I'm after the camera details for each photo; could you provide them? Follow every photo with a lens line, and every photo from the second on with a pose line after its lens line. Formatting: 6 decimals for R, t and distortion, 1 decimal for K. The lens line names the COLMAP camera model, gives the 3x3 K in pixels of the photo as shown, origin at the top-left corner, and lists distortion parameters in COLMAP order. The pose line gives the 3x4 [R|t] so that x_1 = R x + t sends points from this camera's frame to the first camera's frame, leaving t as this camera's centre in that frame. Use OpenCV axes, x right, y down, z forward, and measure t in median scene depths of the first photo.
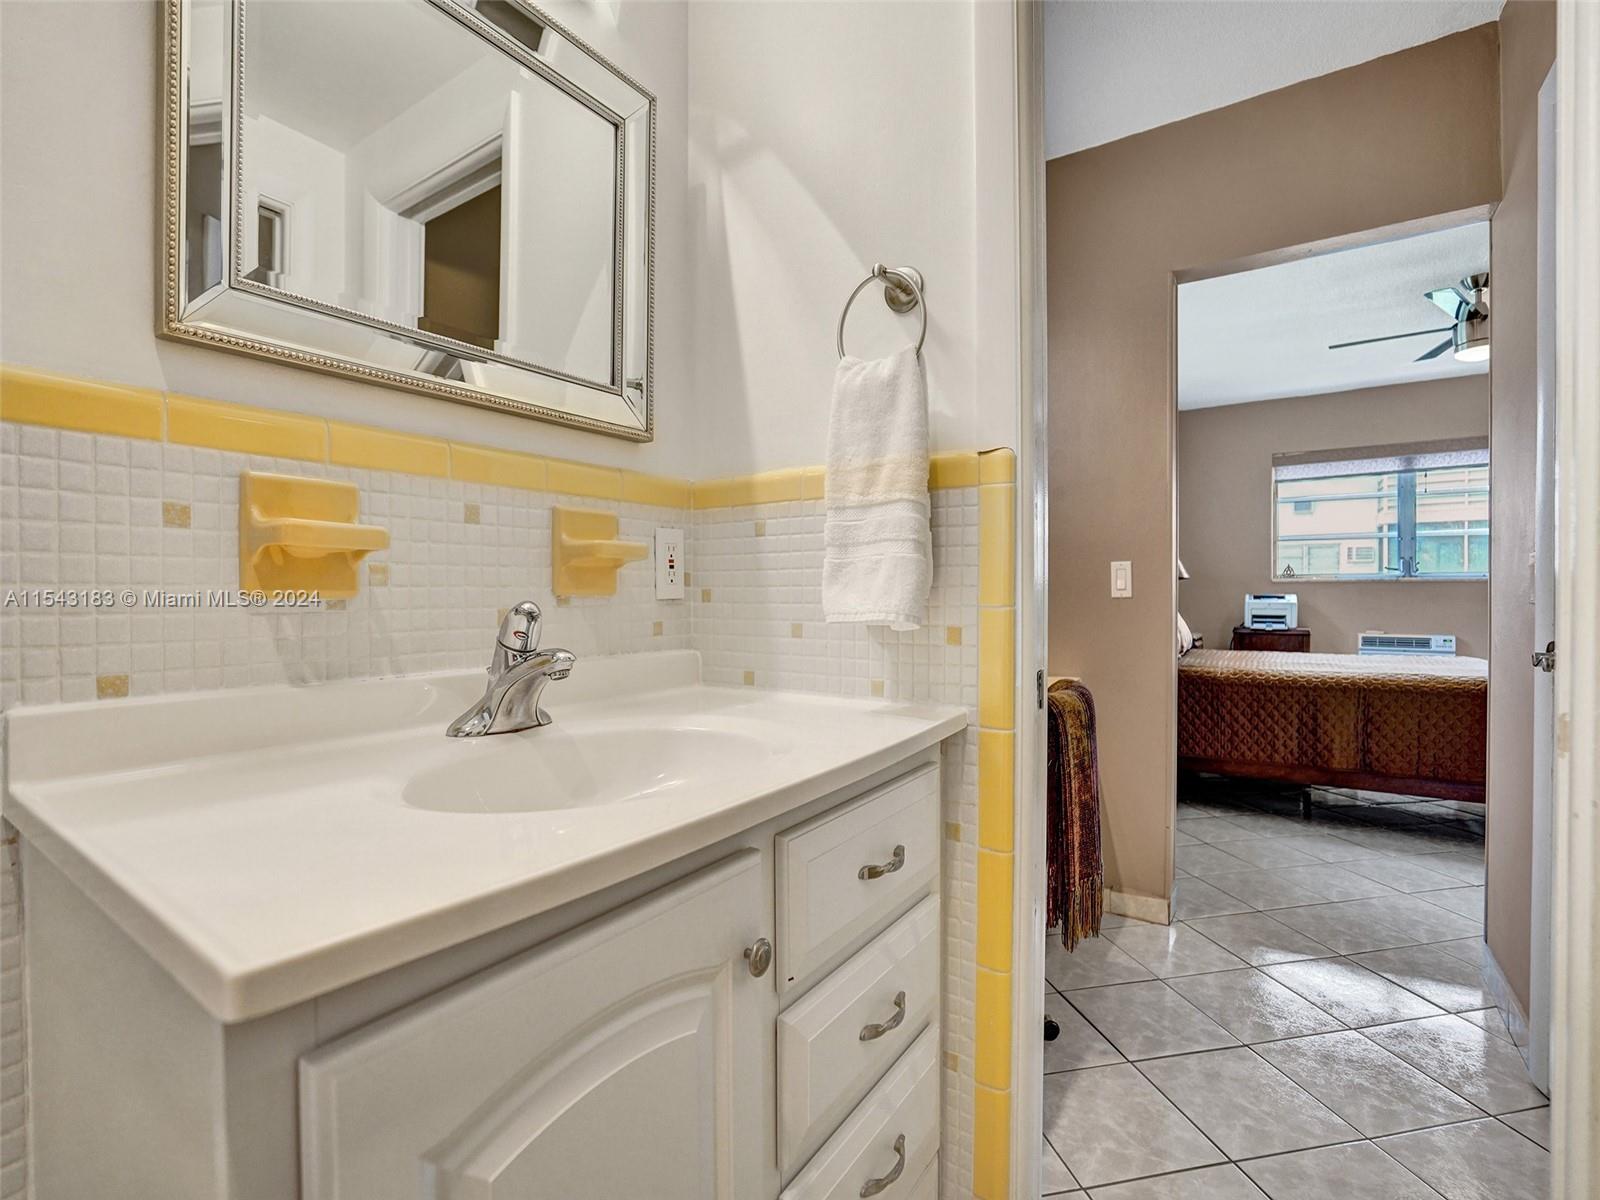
lens RADIAL K [[744.2, 0, 787.5], [0, 744.2, 593.4], [0, 0, 1]] dist [-0.045178, 0.013598]
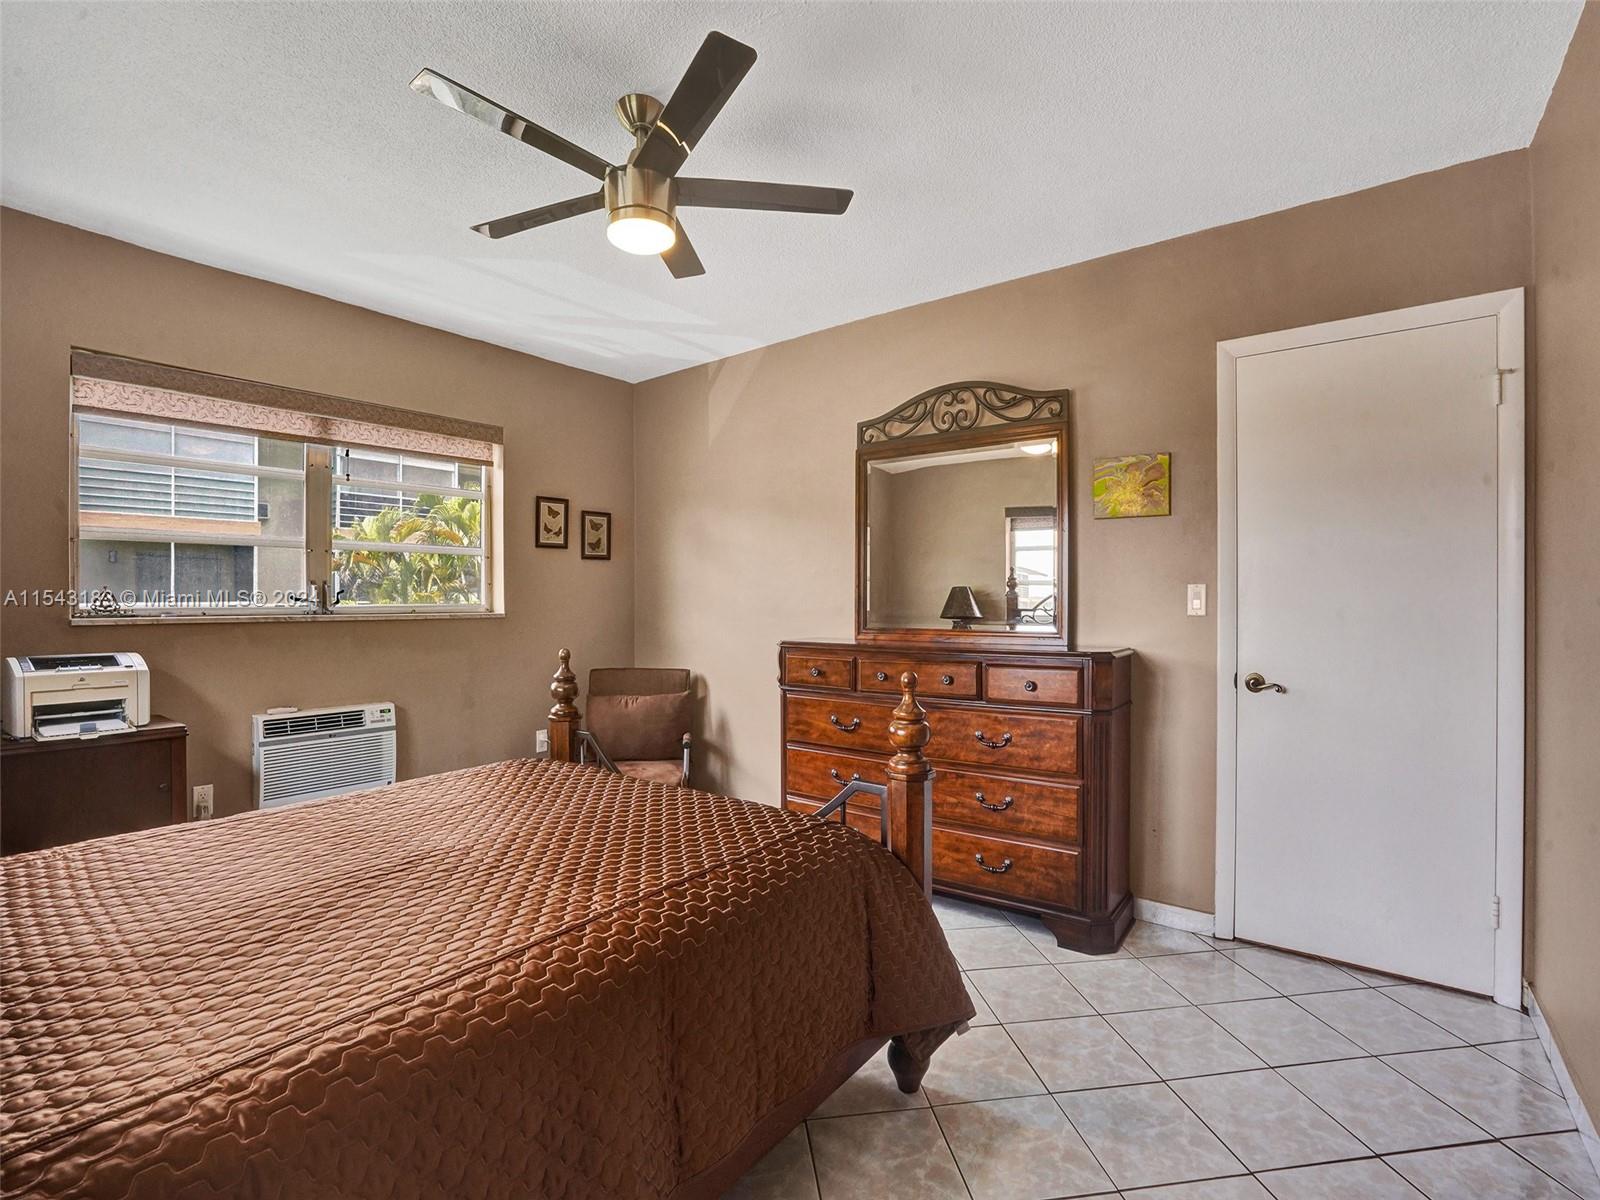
lens RADIAL K [[744.2, 0, 796.5], [0, 744.2, 607.3], [0, 0, 1]] dist [-0.045178, 0.013598]
pose [[0.048612, -0.004851, 0.998806, 0.250539], [0.004858, 0.999978, 0.004620, -0.027889], [-0.998806, 0.004627, 0.048634, 0.557218]]
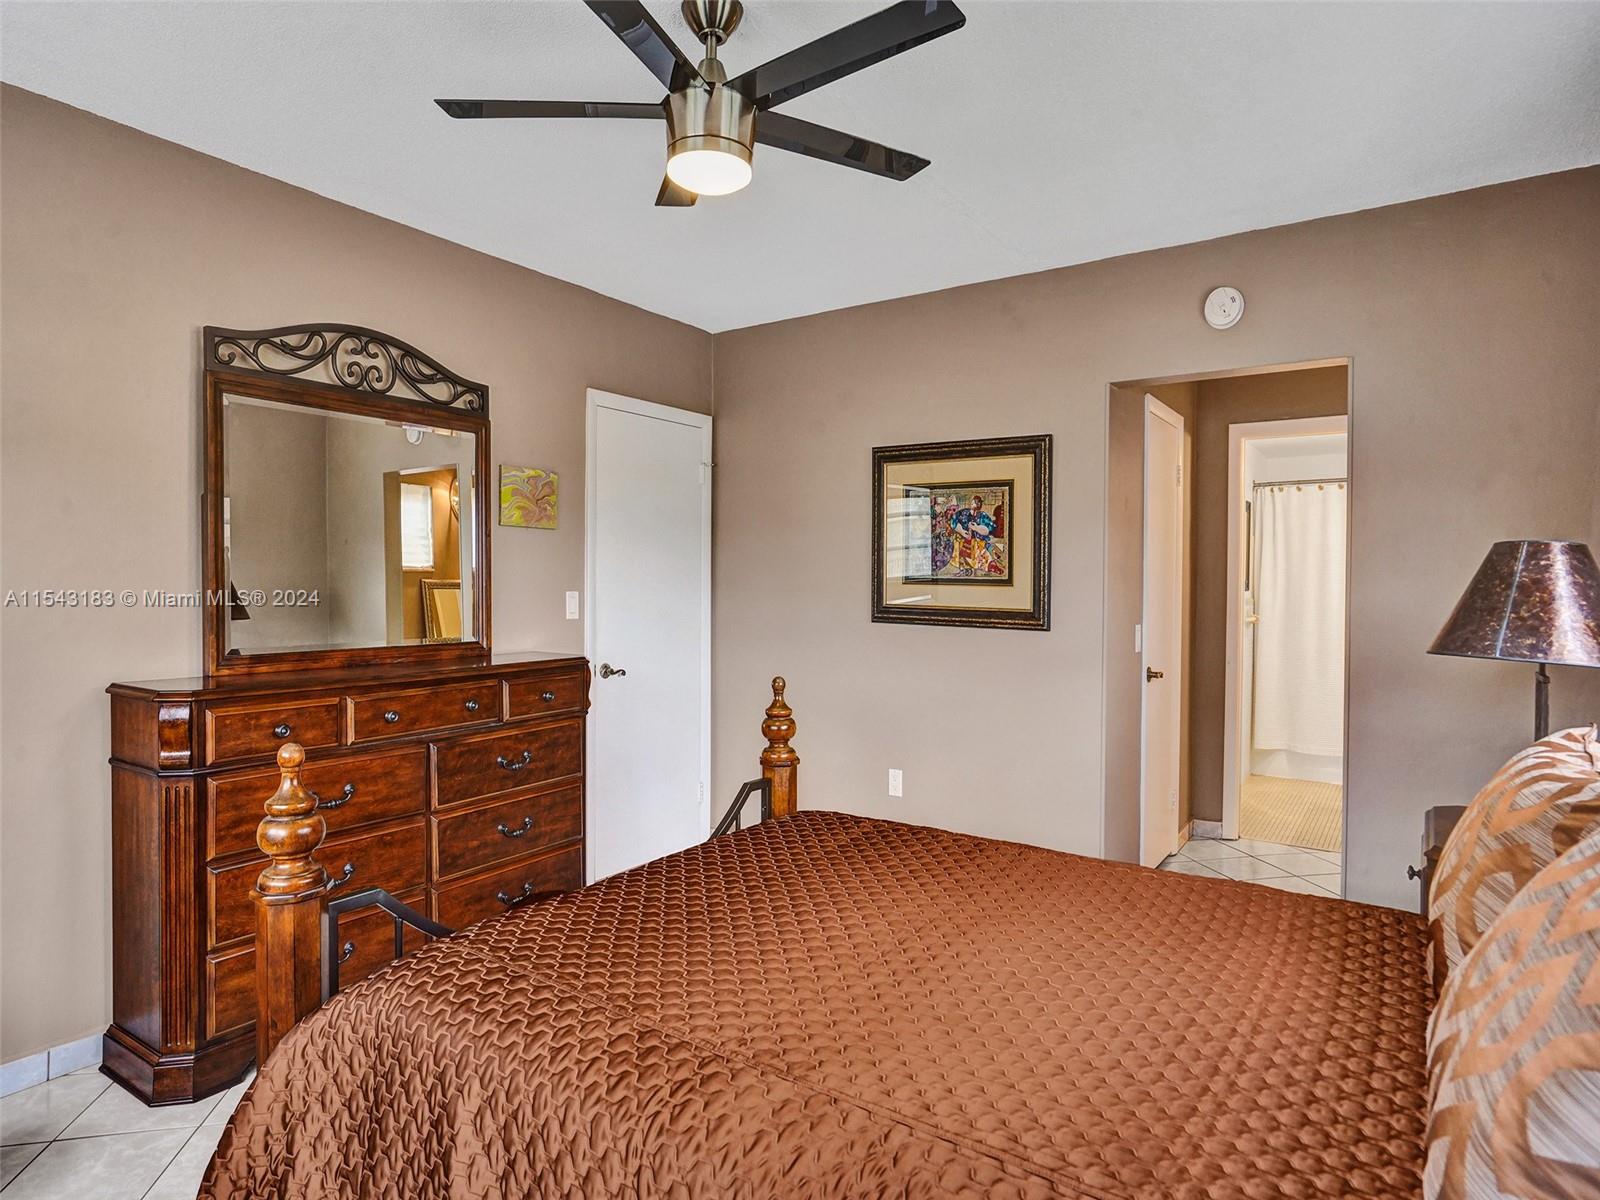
lens RADIAL K [[929.1, 0, 802.0], [0, 929.1, 600.7], [0, 0, 1]] dist [-0.001832, -0.000060]
pose [[-0.999997, -0.001880, -0.001772, 0.837741], [-0.001924, 0.999680, 0.025218, -0.069430], [0.001724, 0.025221, -0.999680, 1.406722]]
